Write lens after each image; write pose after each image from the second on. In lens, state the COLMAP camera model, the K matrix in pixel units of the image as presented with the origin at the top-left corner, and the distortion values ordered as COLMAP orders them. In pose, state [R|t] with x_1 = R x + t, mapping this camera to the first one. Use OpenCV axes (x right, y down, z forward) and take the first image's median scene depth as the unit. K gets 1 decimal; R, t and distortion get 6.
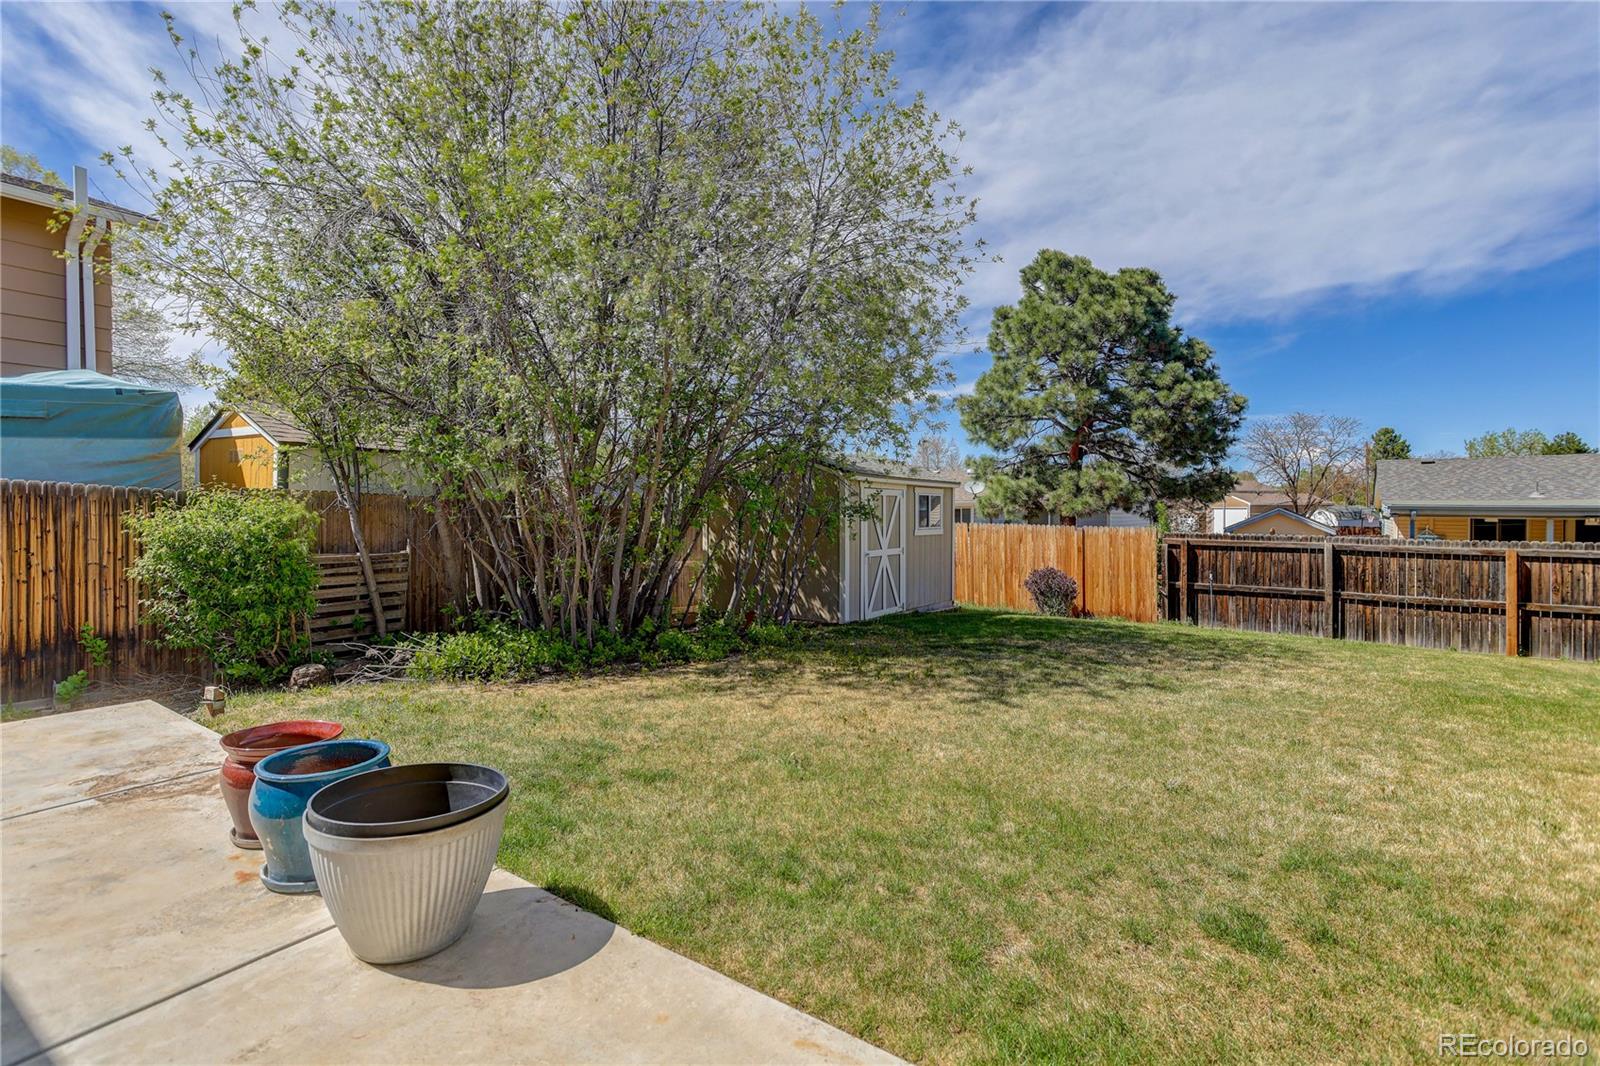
lens RADIAL K [[807.4, 0, 800.0], [0, 807.4, 533.0], [0, 0, 1]] dist [0.032314, -0.000124]
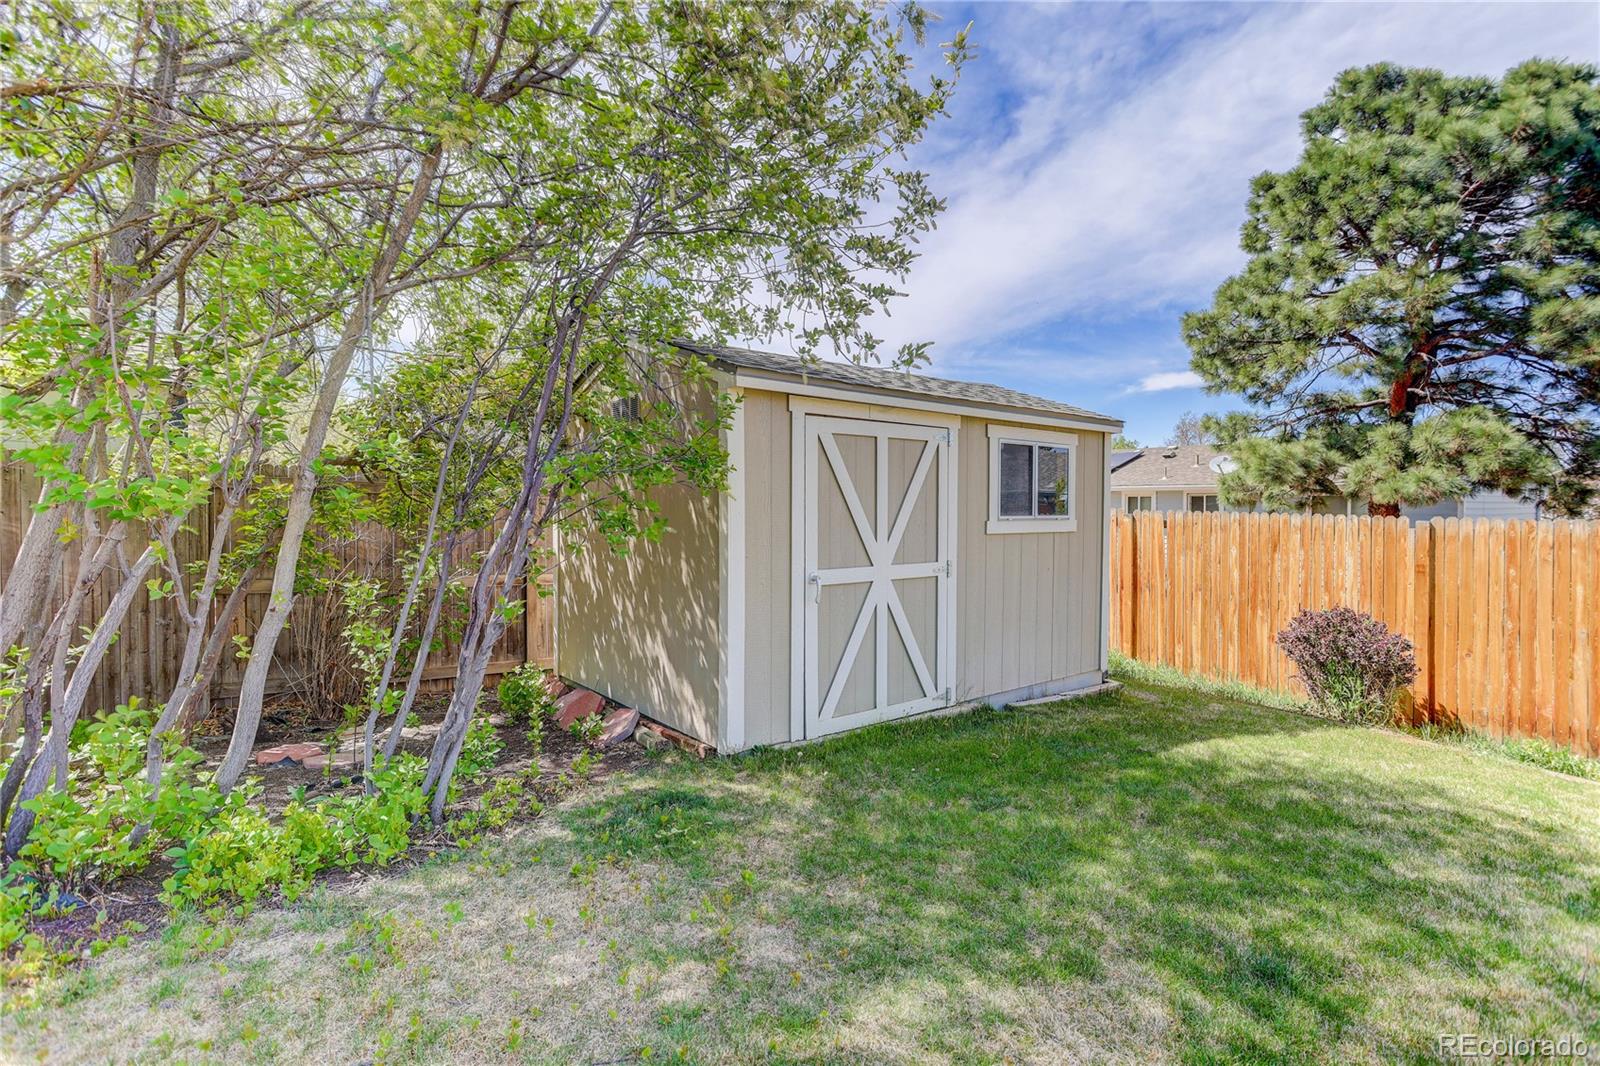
lens RADIAL K [[764.6, 0, 800.0], [0, 764.6, 533.0], [0, 0, 1]] dist [-0.017752, 0.021175]
pose [[0.946575, 0.014477, -0.322159, 0.111340], [-0.011984, 0.999881, 0.009720, -0.000218], [0.322261, -0.005340, 0.946636, 0.352362]]
